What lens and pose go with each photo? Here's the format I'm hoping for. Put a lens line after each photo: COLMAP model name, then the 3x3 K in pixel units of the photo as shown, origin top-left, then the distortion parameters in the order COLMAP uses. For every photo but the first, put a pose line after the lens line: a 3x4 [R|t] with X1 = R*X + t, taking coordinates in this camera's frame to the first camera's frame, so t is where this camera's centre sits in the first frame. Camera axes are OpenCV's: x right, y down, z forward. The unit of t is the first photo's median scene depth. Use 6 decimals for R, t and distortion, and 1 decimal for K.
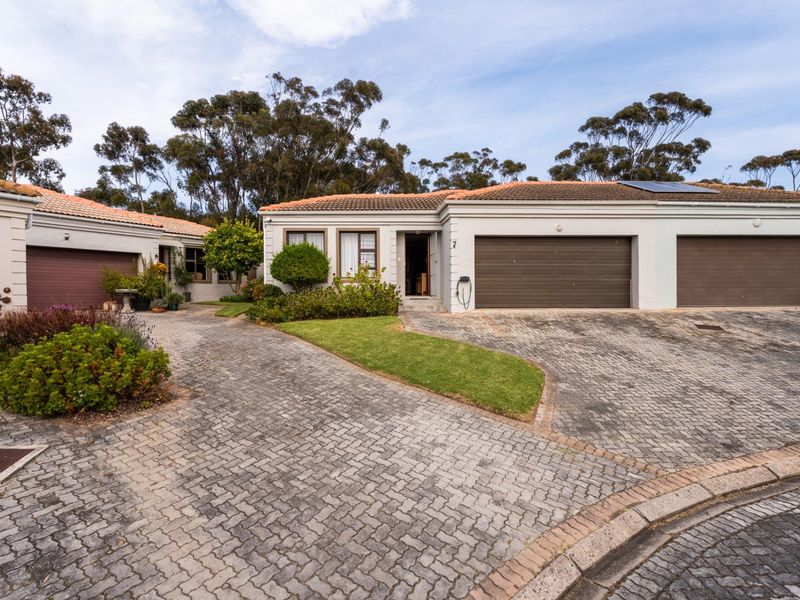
lens RADIAL K [[429.9, 0, 384.7], [0, 429.9, 288.2], [0, 0, 1]] dist [0.003601, 0.000212]
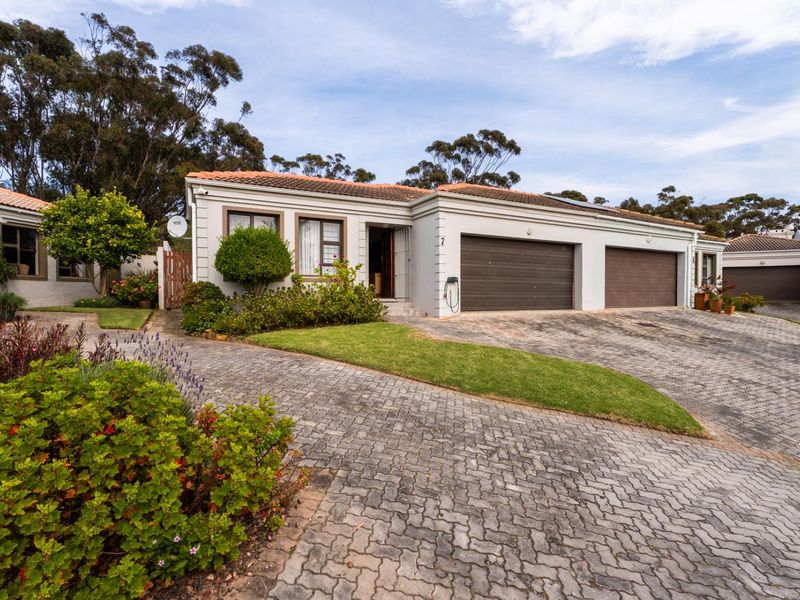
lens RADIAL K [[412.7, 0, 402.9], [0, 412.7, 299.5], [0, 0, 1]] dist [0.001878, -0.000844]
pose [[0.896566, -0.000793, 0.442910, -0.084976], [-0.007251, 0.999838, 0.016467, 0.001952], [-0.442852, -0.017976, 0.896415, 0.072092]]
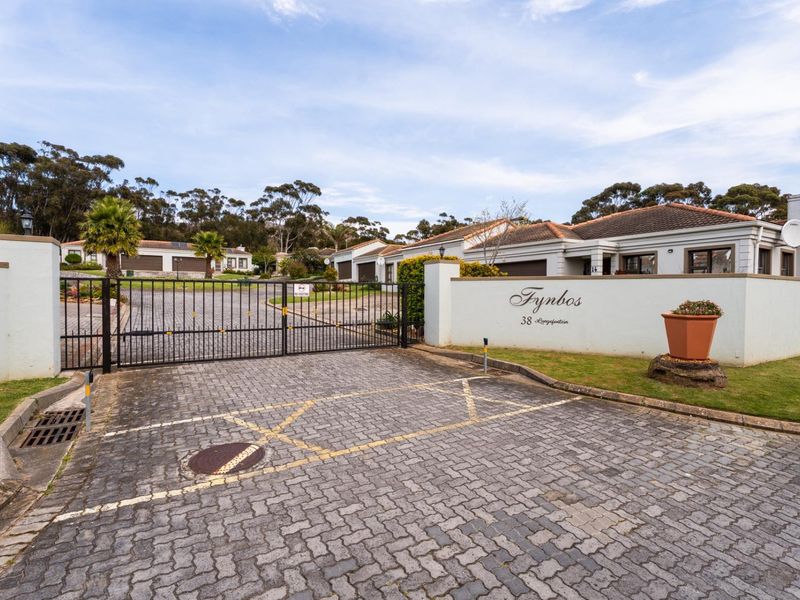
lens RADIAL K [[412.7, 0, 402.9], [0, 412.7, 299.5], [0, 0, 1]] dist [0.001878, -0.000844]
pose [[0.871383, 0.001937, 0.490600, 0.190653], [-0.010857, 0.999823, 0.015336, 0.076053], [-0.490484, -0.018690, 0.871250, -1.238738]]
